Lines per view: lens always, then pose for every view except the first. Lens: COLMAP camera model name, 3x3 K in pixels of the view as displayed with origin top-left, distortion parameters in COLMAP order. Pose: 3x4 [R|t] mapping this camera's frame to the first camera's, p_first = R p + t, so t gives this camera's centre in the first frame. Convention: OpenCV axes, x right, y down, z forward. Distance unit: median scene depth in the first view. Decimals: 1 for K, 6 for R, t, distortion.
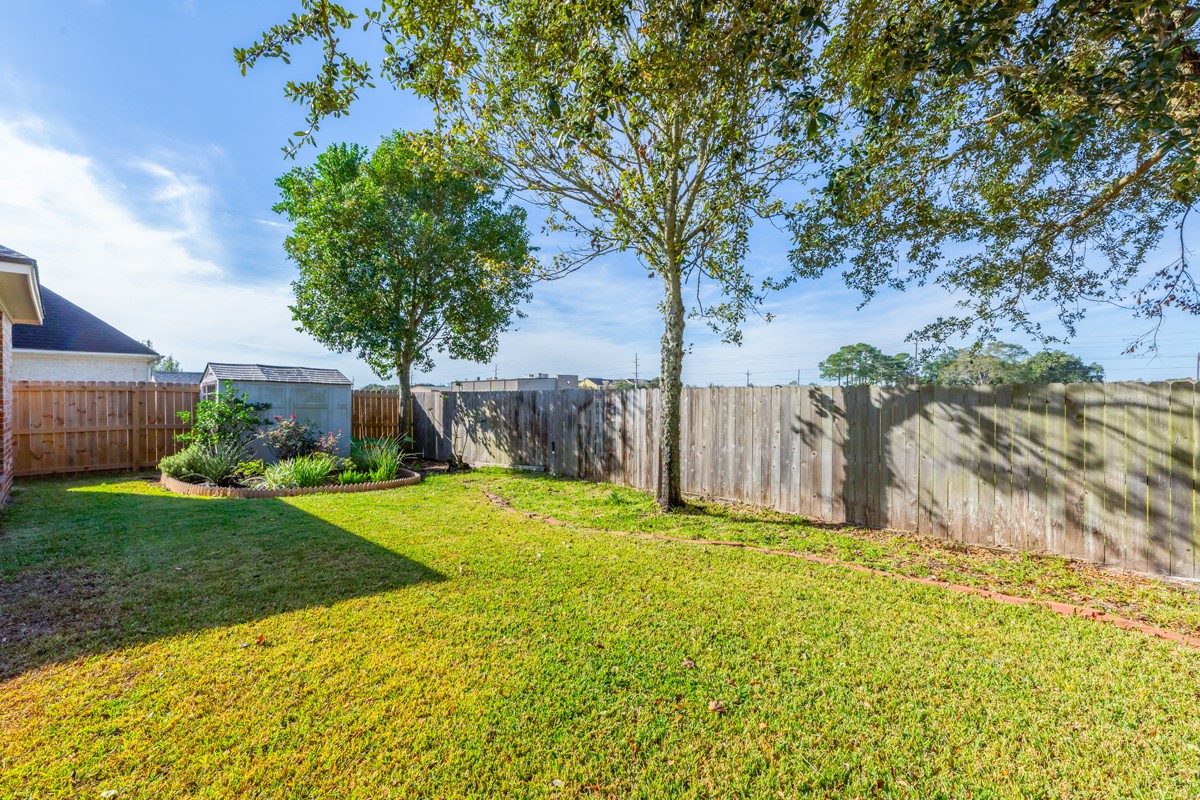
lens RADIAL K [[539.8, 0, 583.9], [0, 539.8, 393.6], [0, 0, 1]] dist [0.004703, -0.000631]
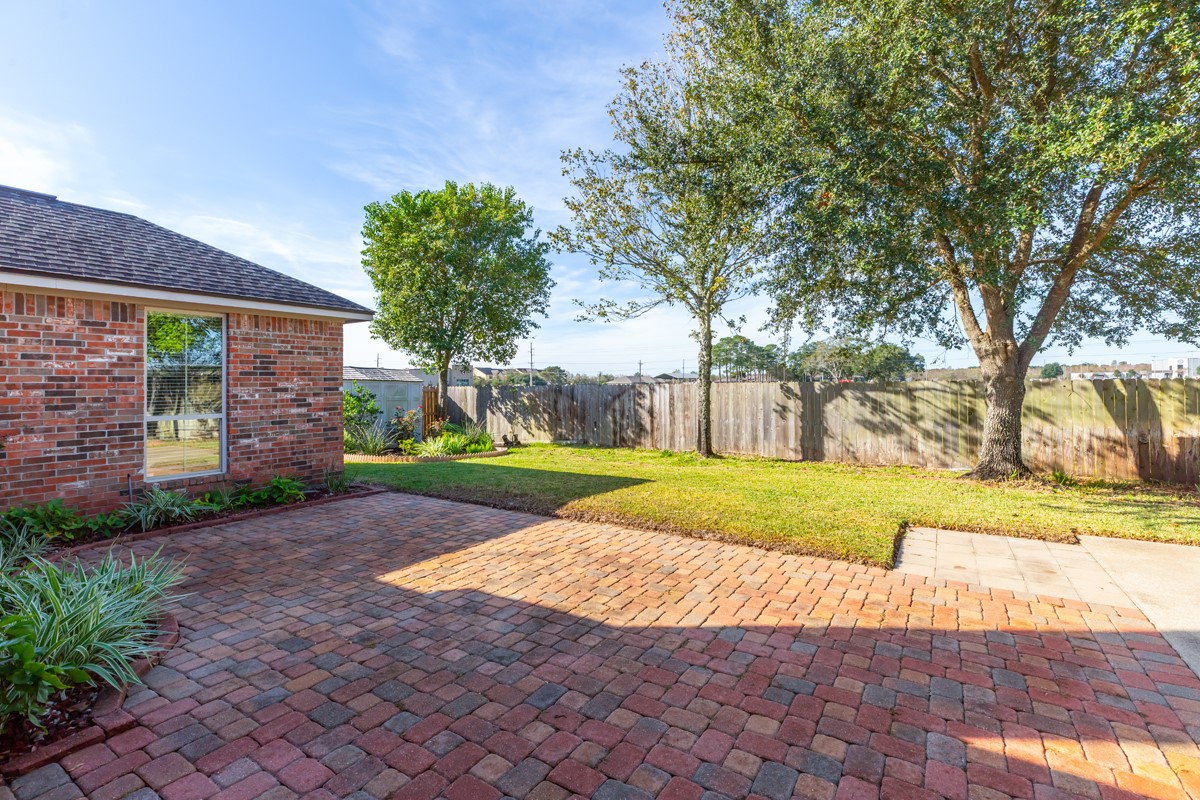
lens RADIAL K [[539.8, 0, 600.7], [0, 539.8, 371.3], [0, 0, 1]] dist [0.004703, -0.000631]
pose [[0.974868, -0.006172, 0.222696, -0.519960], [0.011202, 0.999710, -0.021329, -0.016658], [-0.222500, 0.023287, 0.974655, -0.548072]]
